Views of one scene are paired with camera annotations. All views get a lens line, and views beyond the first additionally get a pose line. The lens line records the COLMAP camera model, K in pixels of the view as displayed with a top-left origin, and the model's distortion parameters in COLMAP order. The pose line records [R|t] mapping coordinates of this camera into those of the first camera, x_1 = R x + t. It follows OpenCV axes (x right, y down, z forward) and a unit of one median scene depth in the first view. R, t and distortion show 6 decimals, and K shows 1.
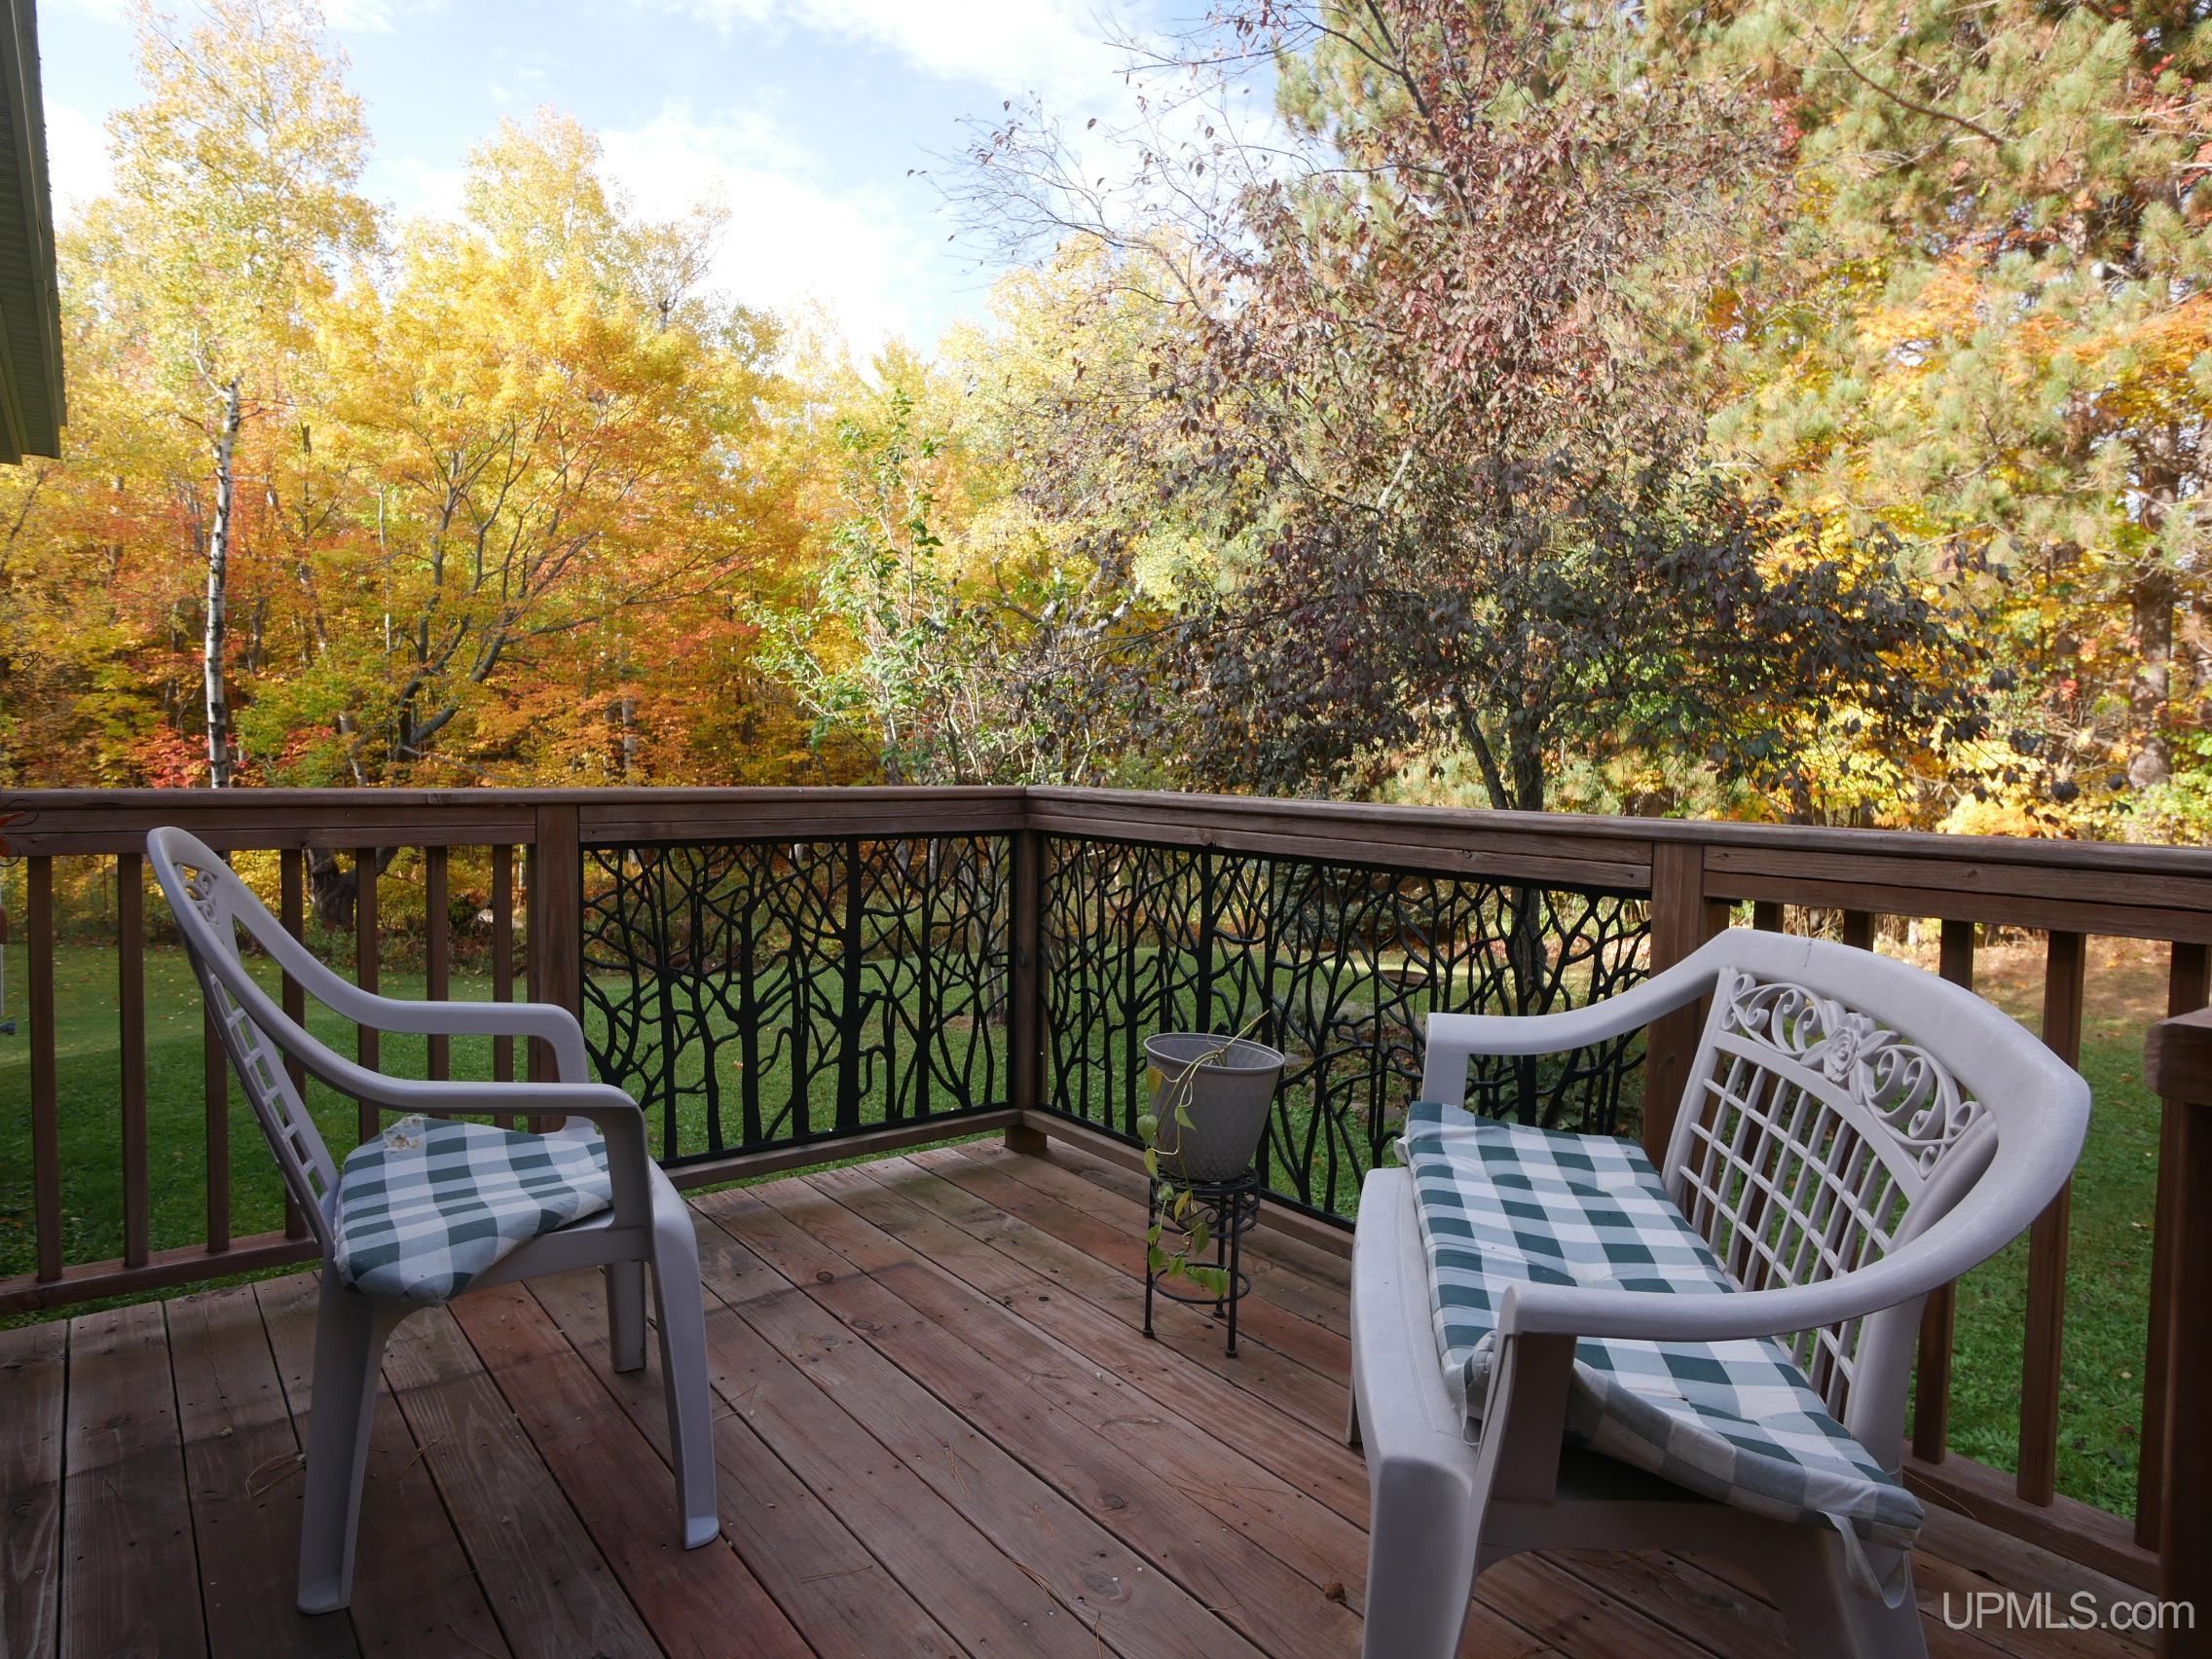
lens RADIAL K [[1365.6, 0, 1106.0], [0, 1365.6, 829.5], [0, 0, 1]] dist [0.005758, 0.002005]
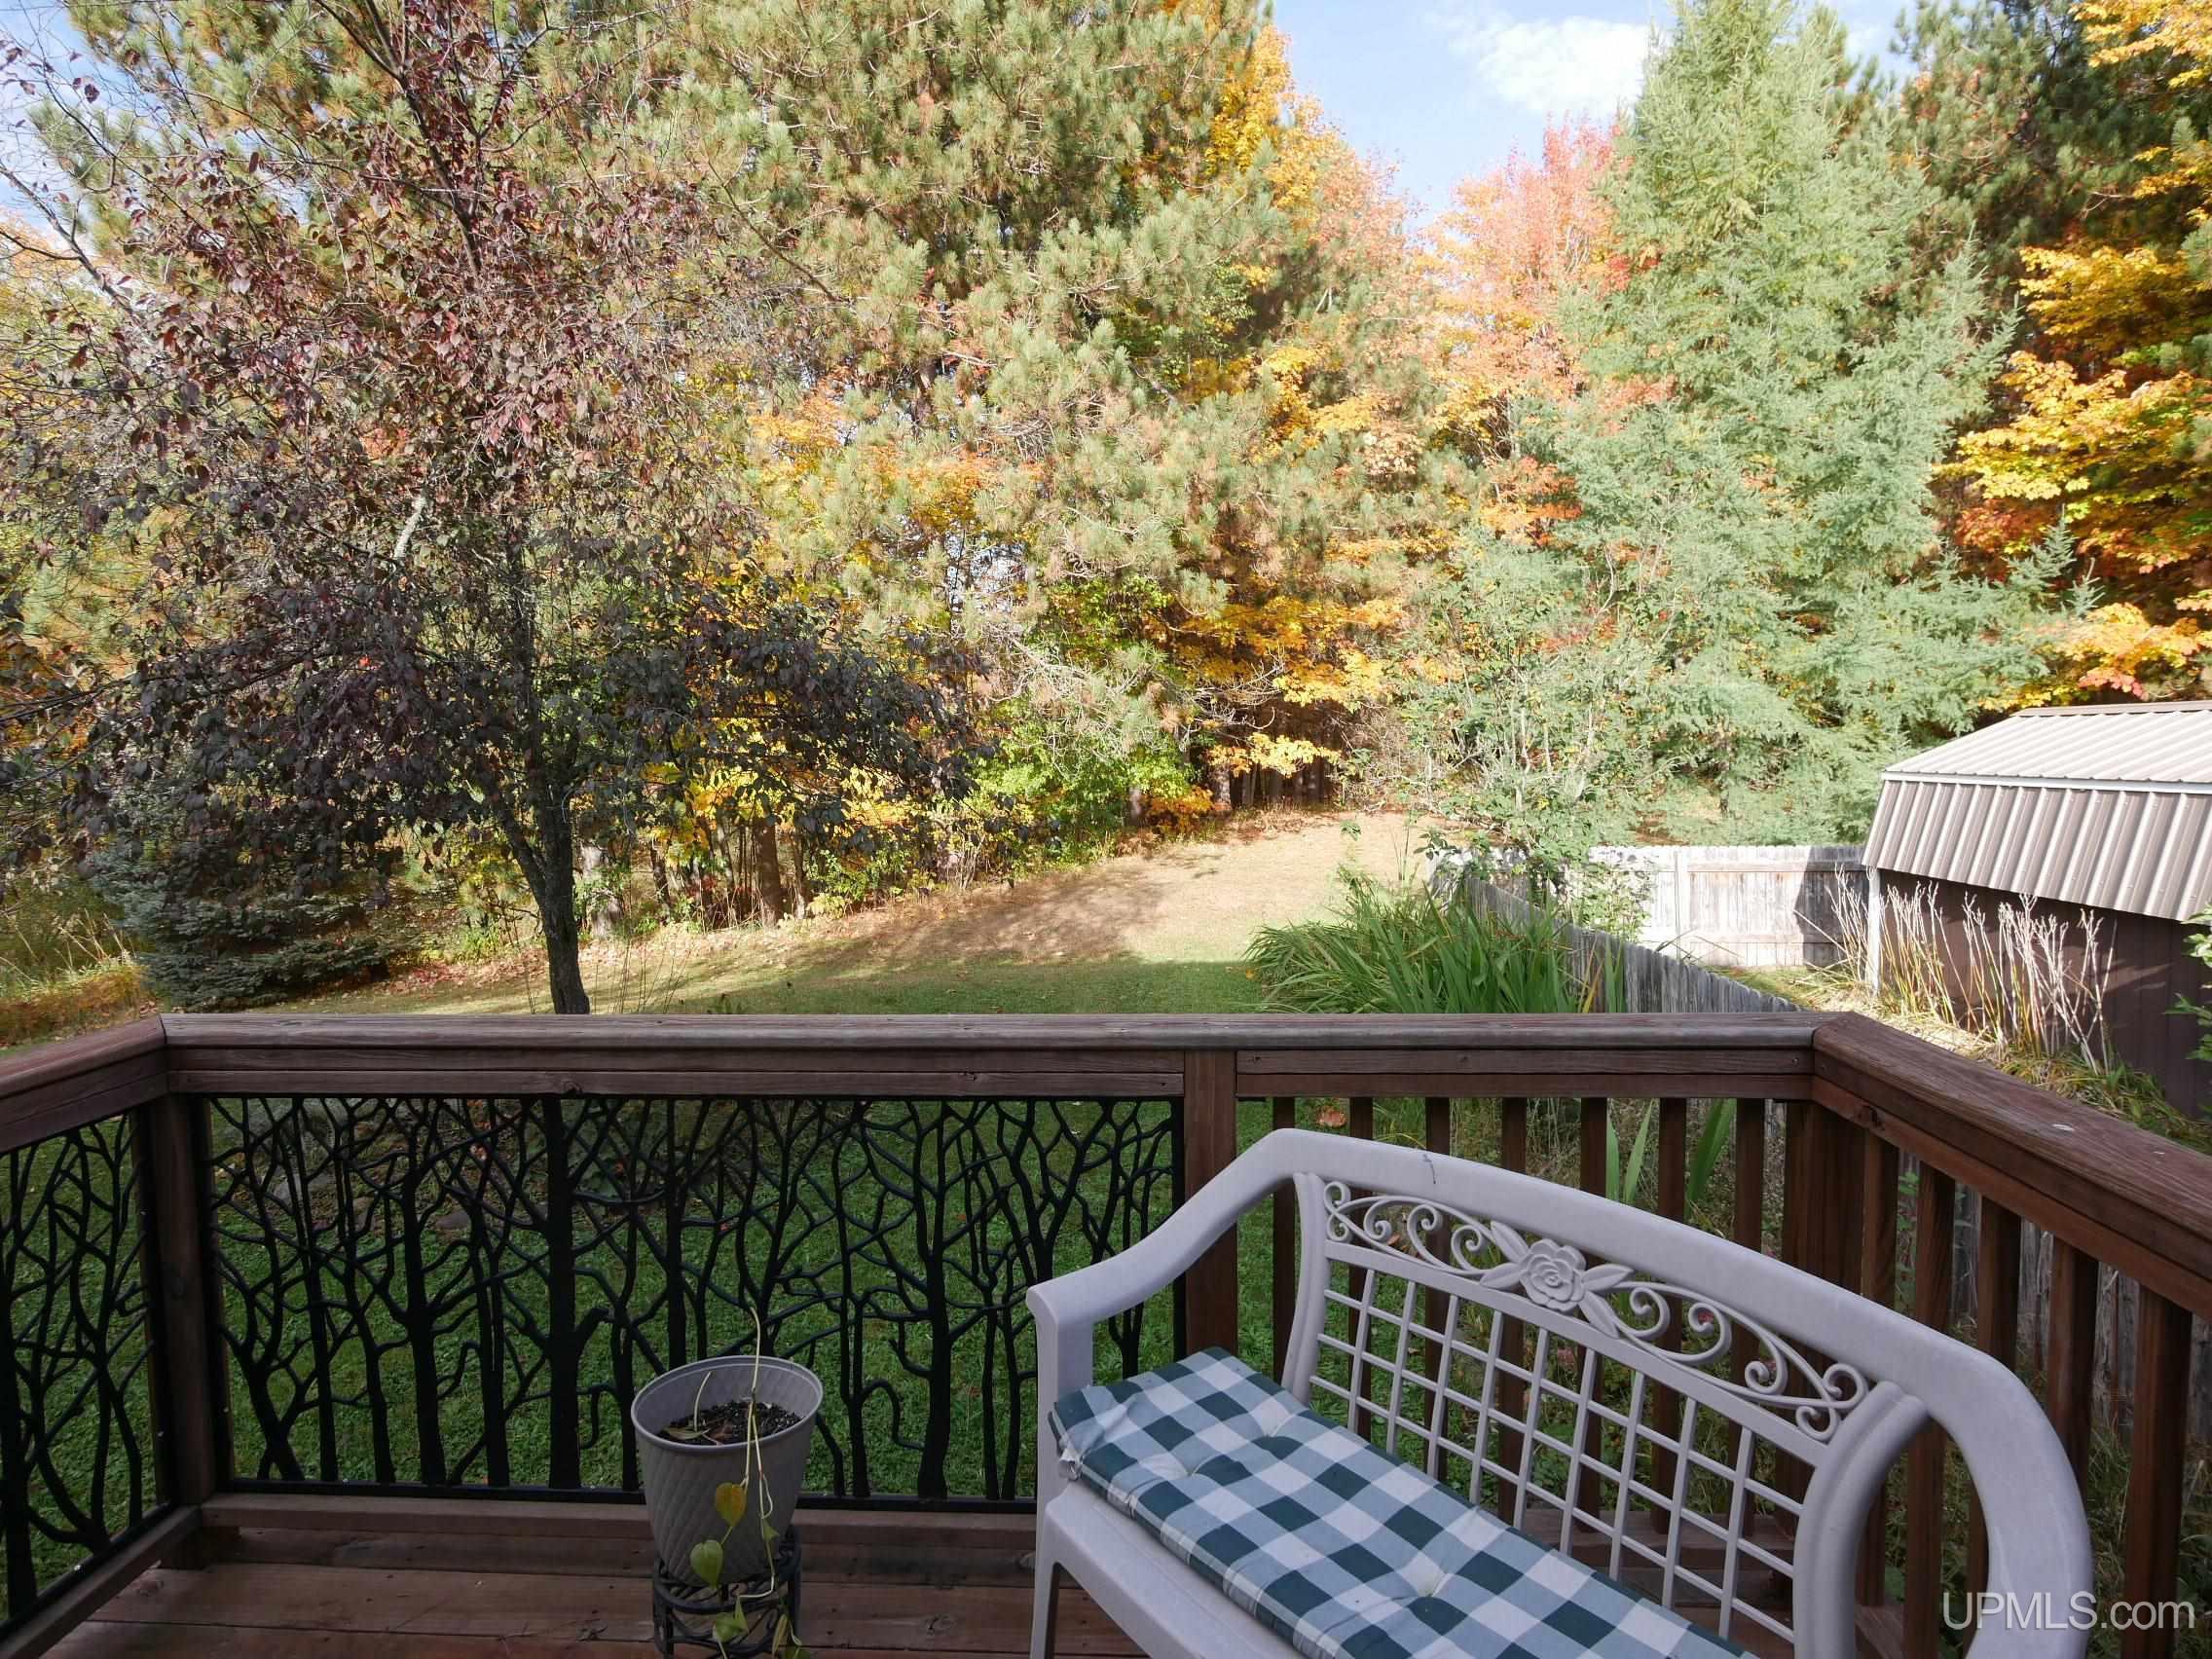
lens RADIAL K [[1171.0, 0, 1106.0], [0, 1171.0, 829.5], [0, 0, 1]] dist [-0.001008, -0.000880]
pose [[0.643437, -0.078668, 0.761446, -0.259654], [0.060909, 0.996813, 0.051515, -0.178277], [-0.763072, 0.013233, 0.646178, 0.397739]]
